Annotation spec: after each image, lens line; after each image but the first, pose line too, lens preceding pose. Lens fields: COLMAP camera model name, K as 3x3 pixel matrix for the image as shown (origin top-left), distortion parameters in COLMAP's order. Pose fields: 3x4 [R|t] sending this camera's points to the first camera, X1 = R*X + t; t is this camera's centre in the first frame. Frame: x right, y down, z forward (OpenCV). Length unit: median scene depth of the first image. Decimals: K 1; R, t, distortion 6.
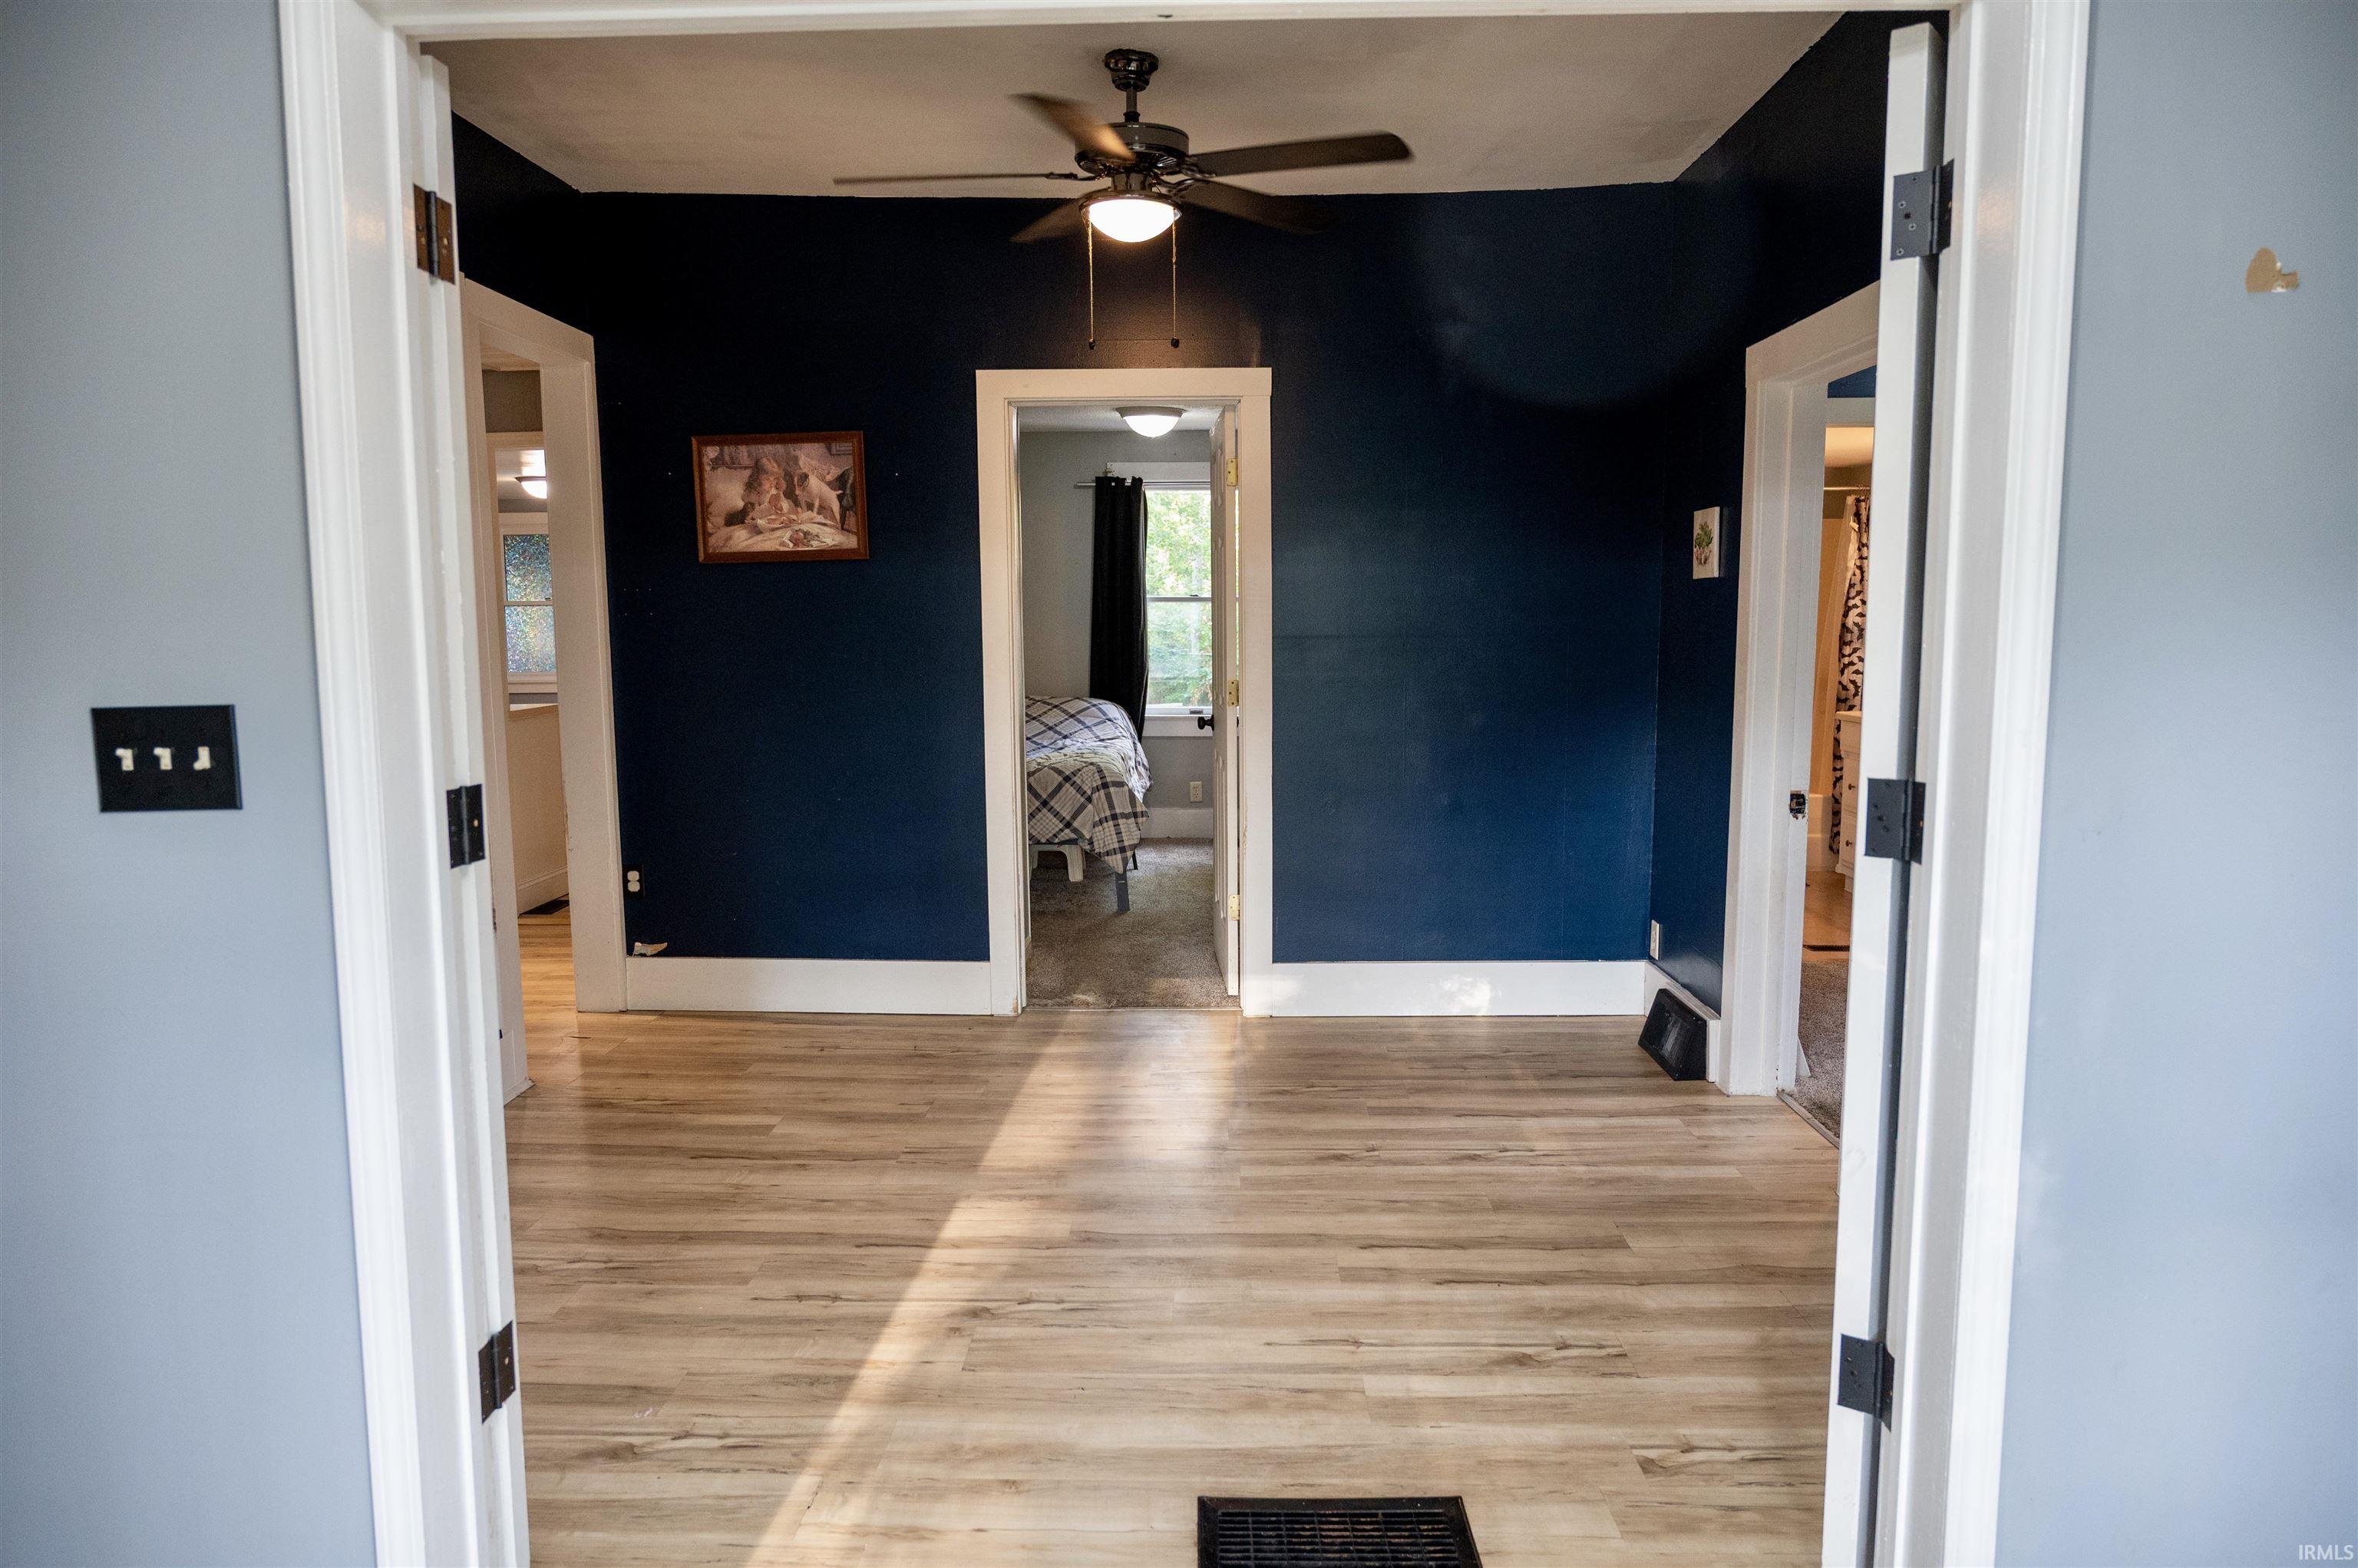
lens RADIAL K [[1558.2, 0, 1174.6], [0, 1558.2, 797.3], [0, 0, 1]] dist [-0.017627, 0.004586]
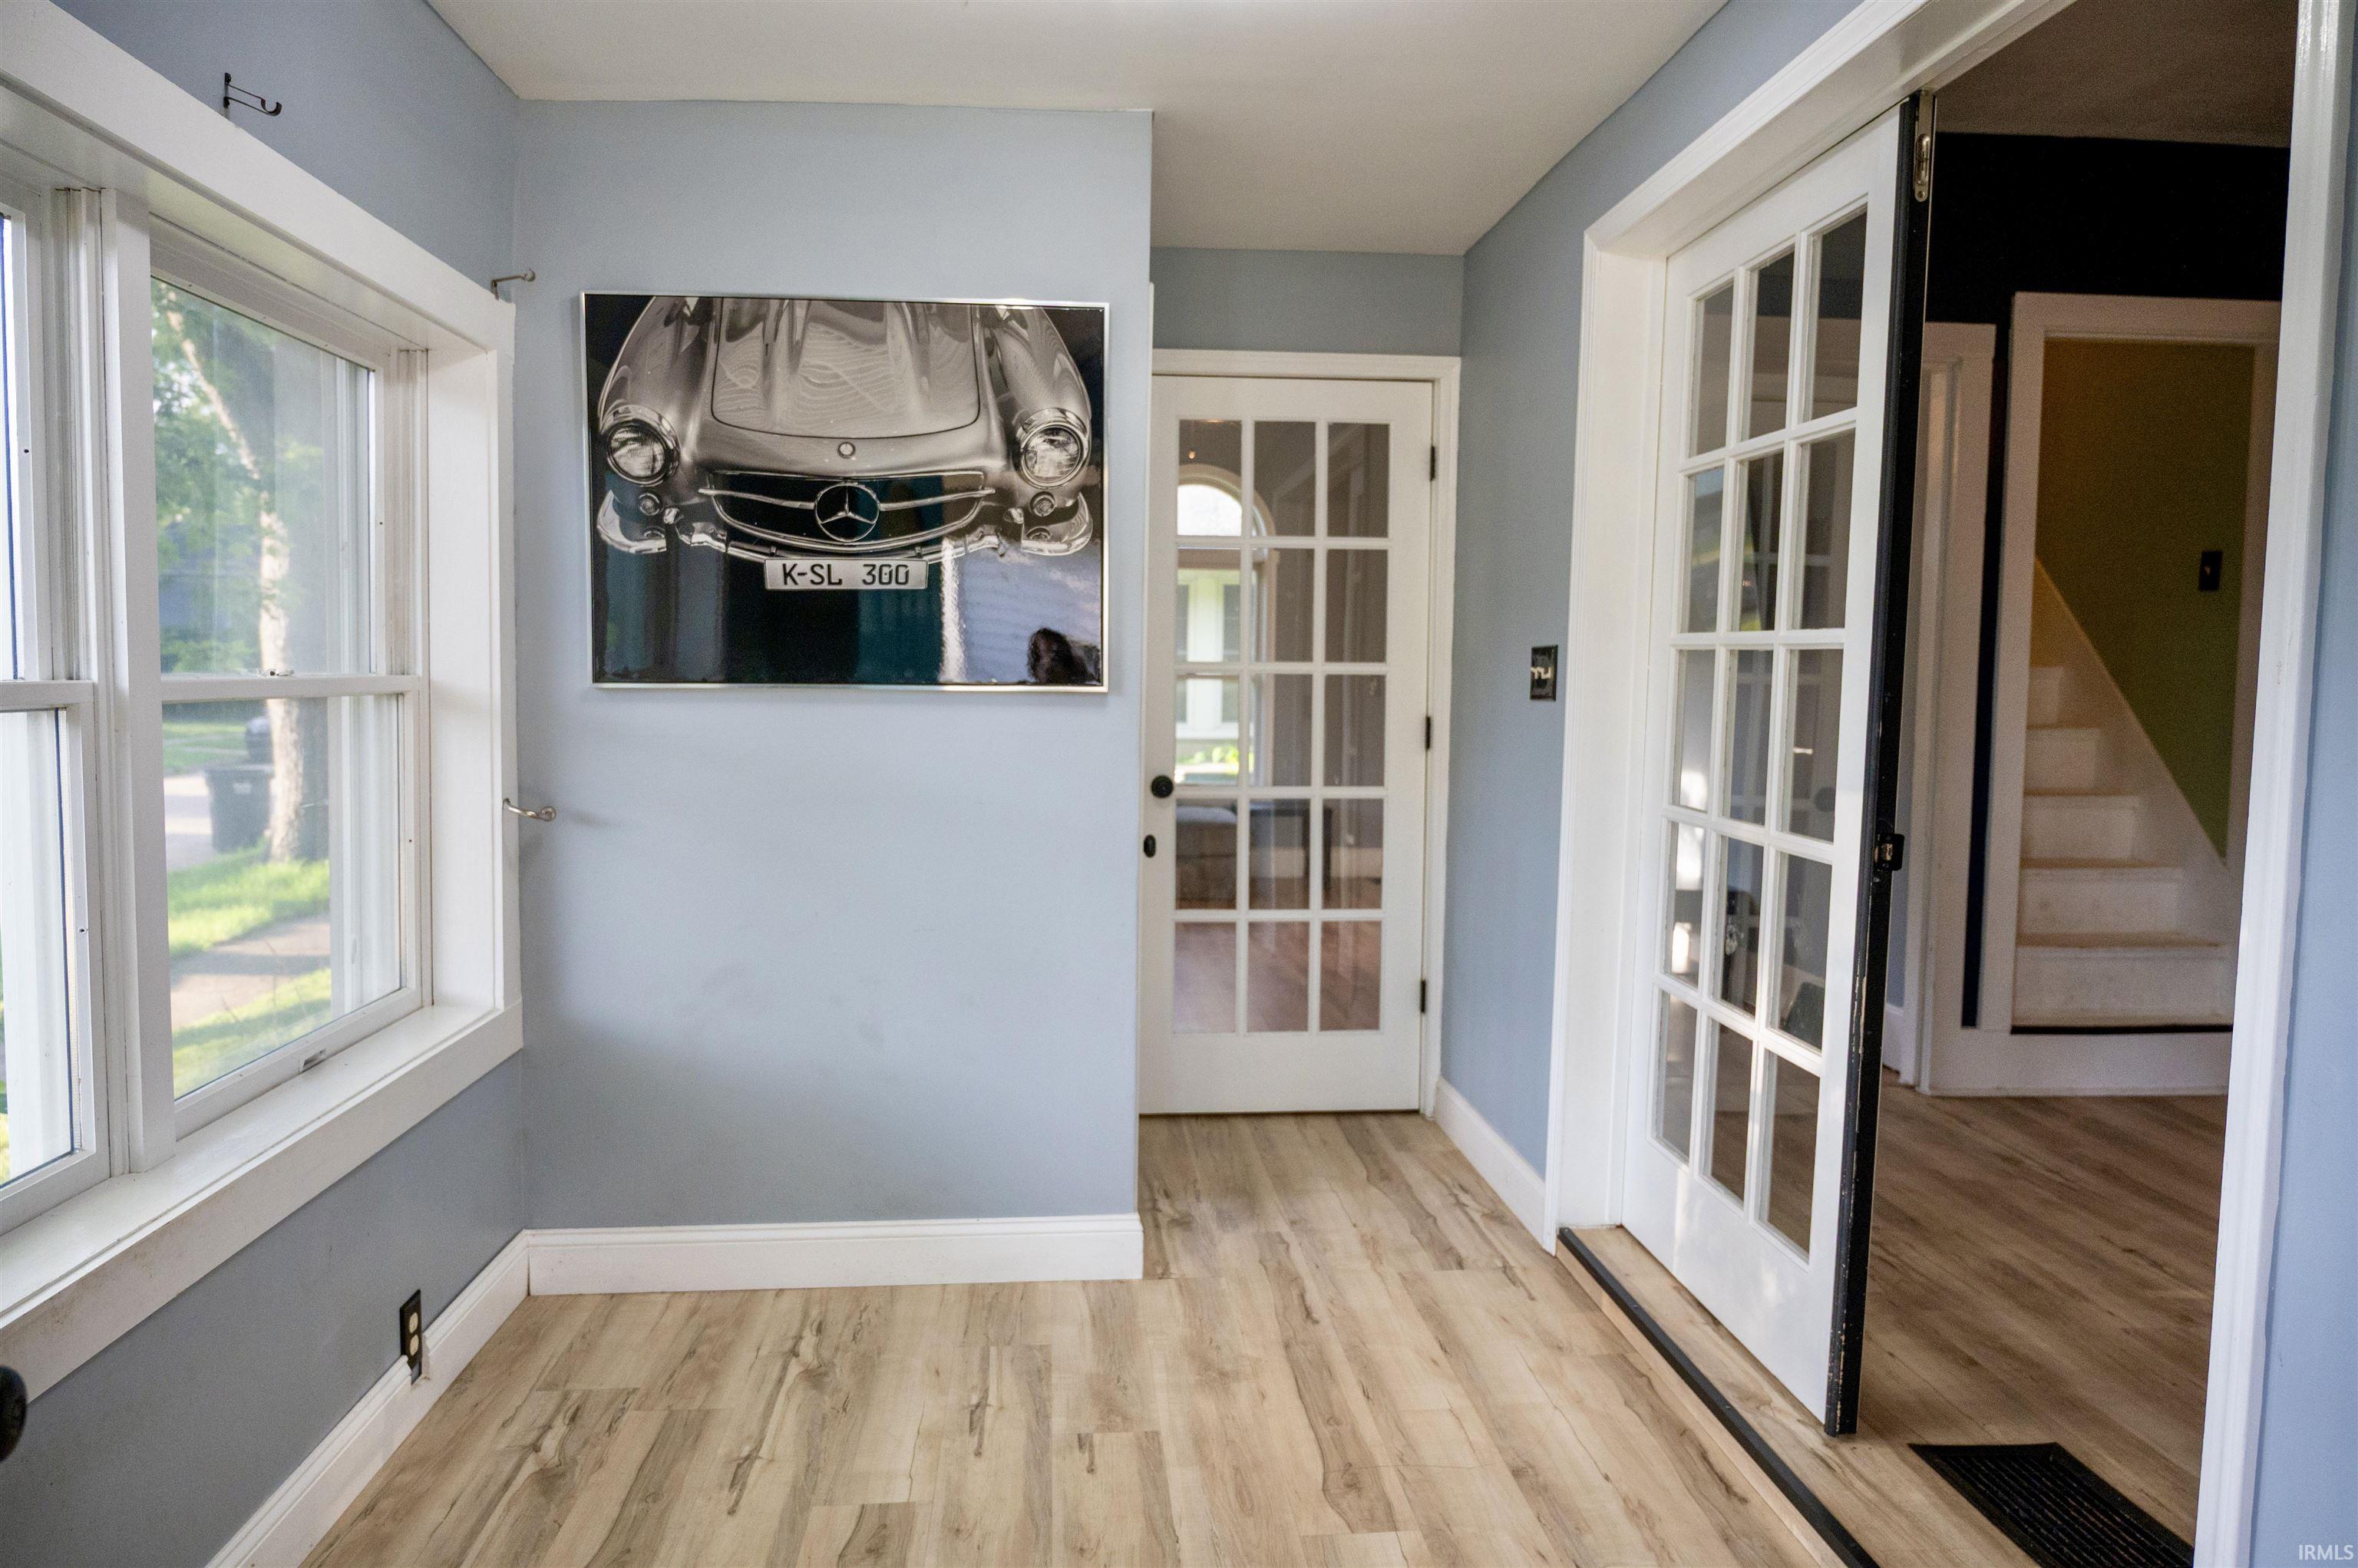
lens RADIAL K [[1558.2, 0, 1158.5], [0, 1558.2, 780.9], [0, 0, 1]] dist [-0.017627, 0.004586]
pose [[0.095427, 0.076309, -0.992507, 0.447248], [-0.131768, 0.989252, 0.063389, 0.017258], [0.986677, 0.124732, 0.104456, 0.125602]]
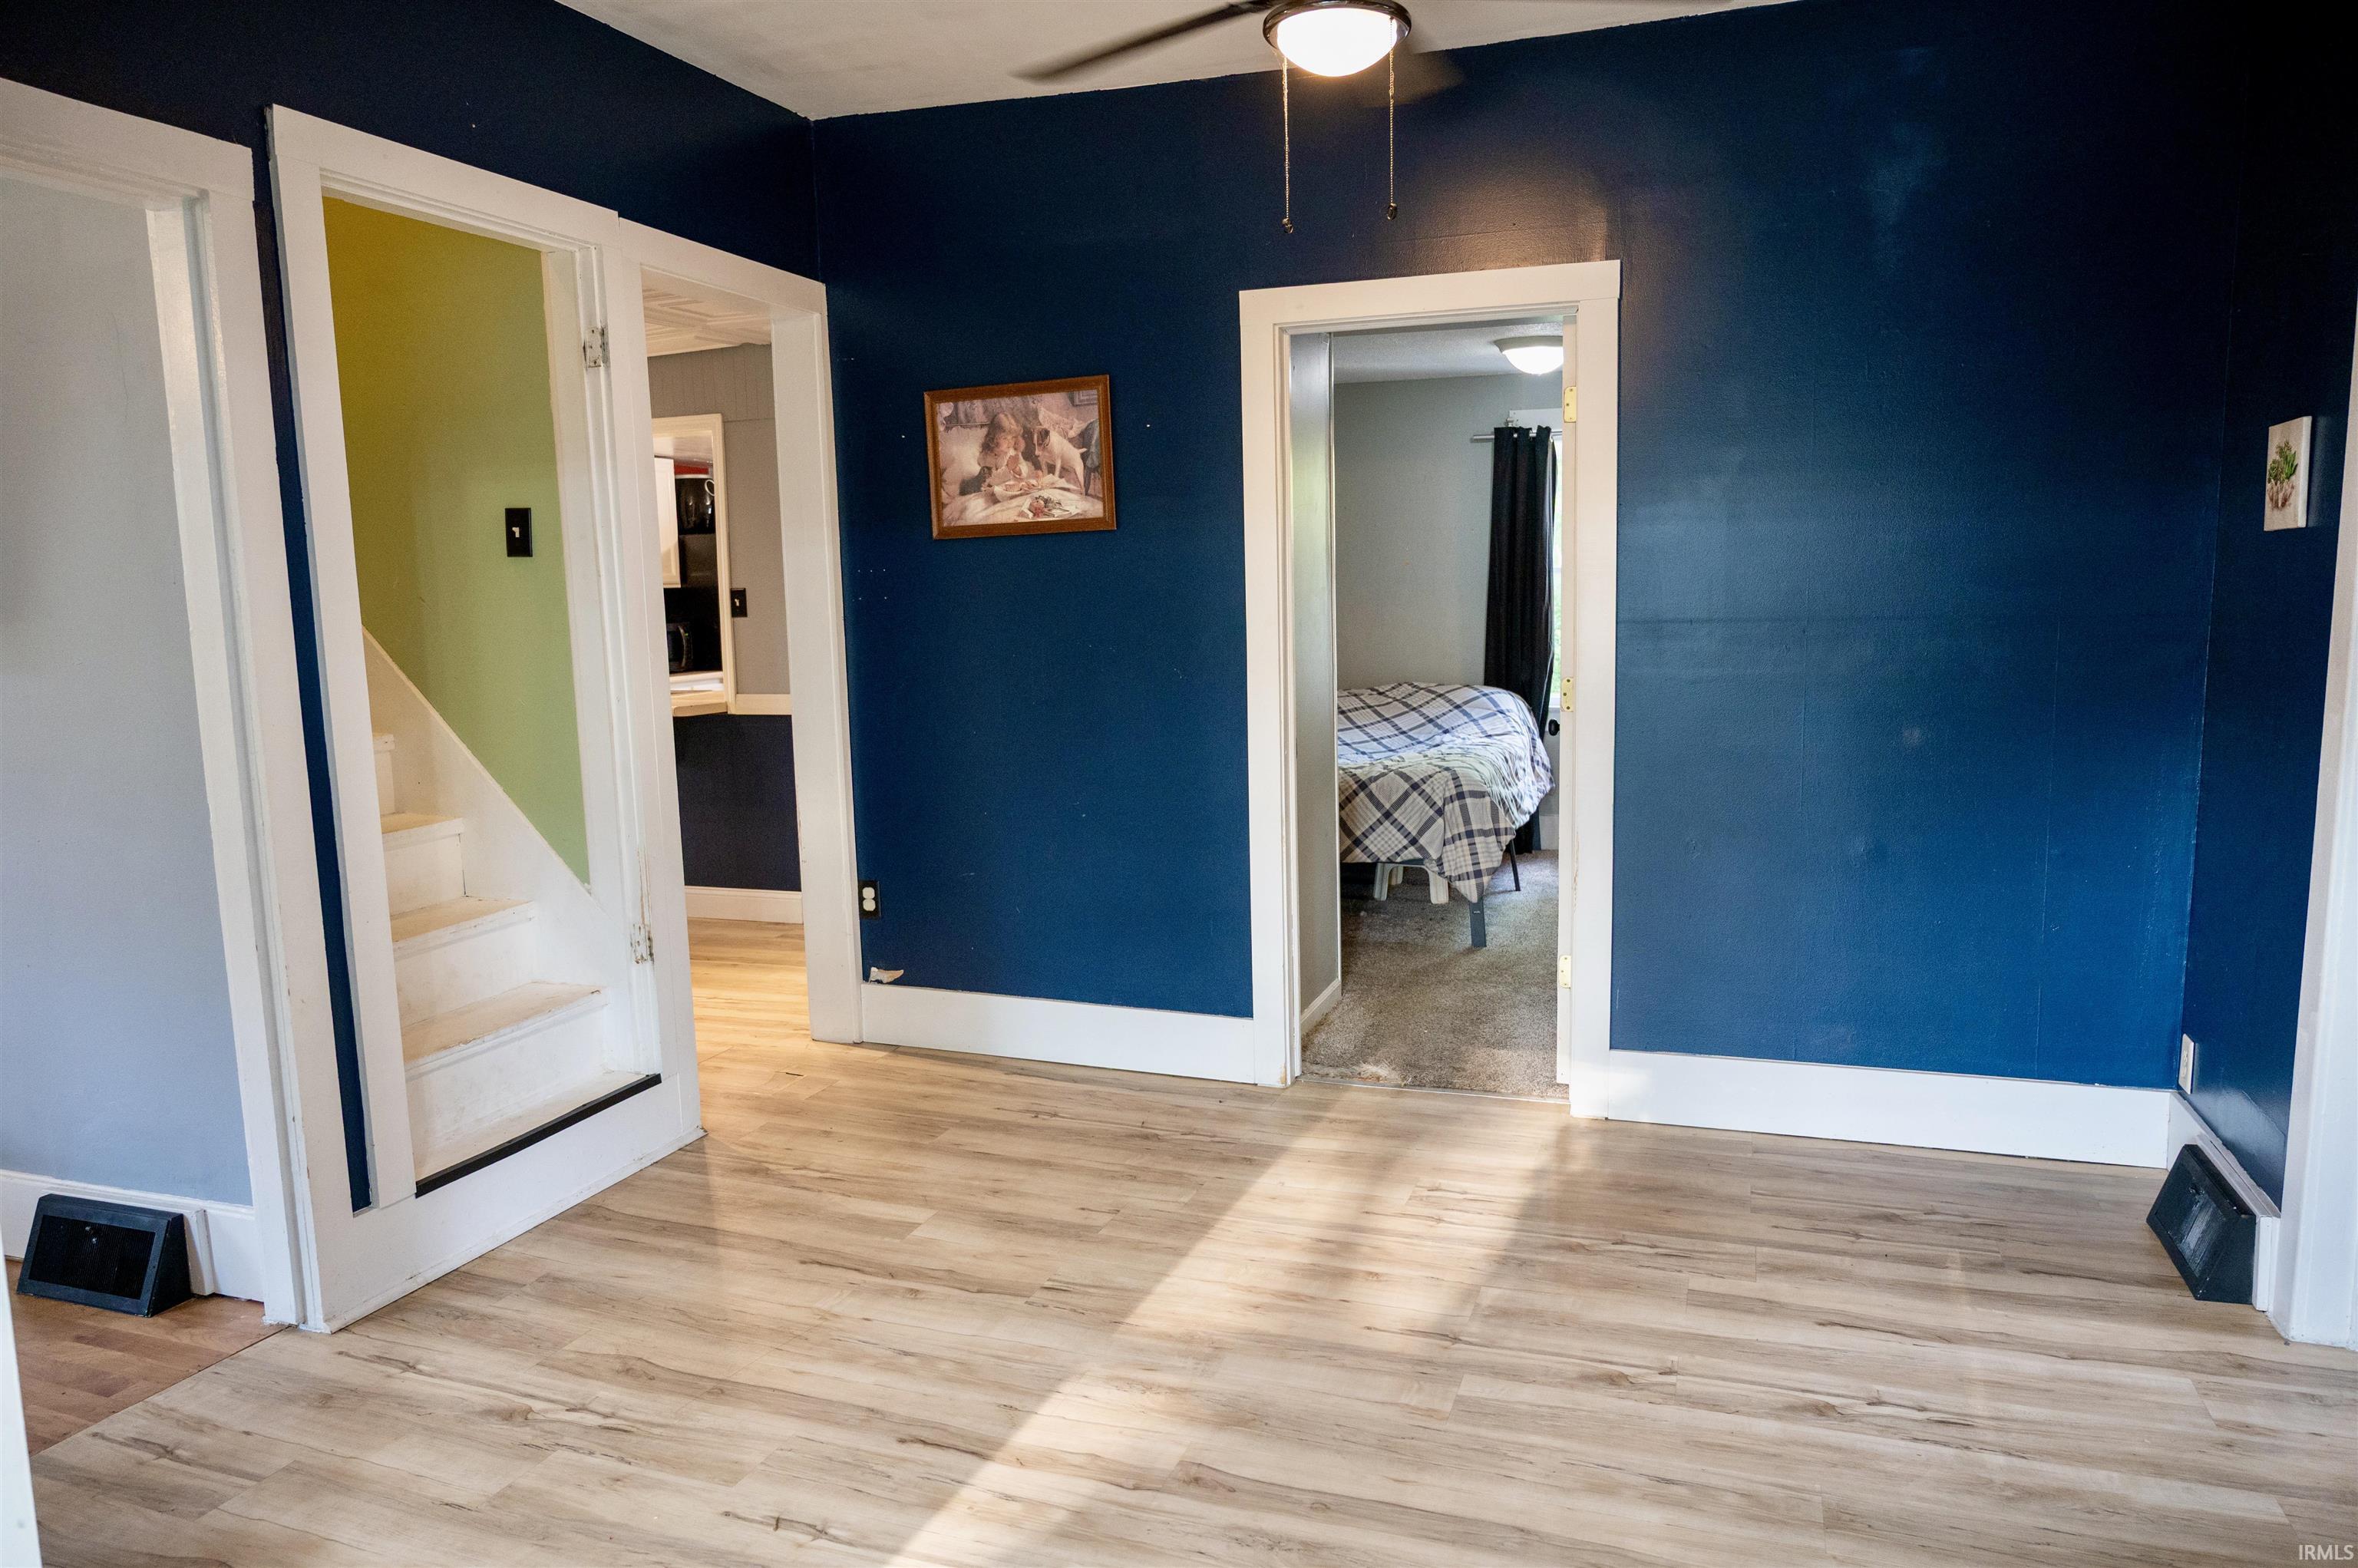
lens RADIAL K [[1558.2, 0, 1169.6], [0, 1558.2, 789.5], [0, 0, 1]] dist [-0.017627, 0.004586]
pose [[0.946931, 0.028889, -0.320135, 0.104376], [-0.024553, 0.999544, 0.017574, -0.030266], [0.320497, -0.008781, 0.947209, 0.225246]]
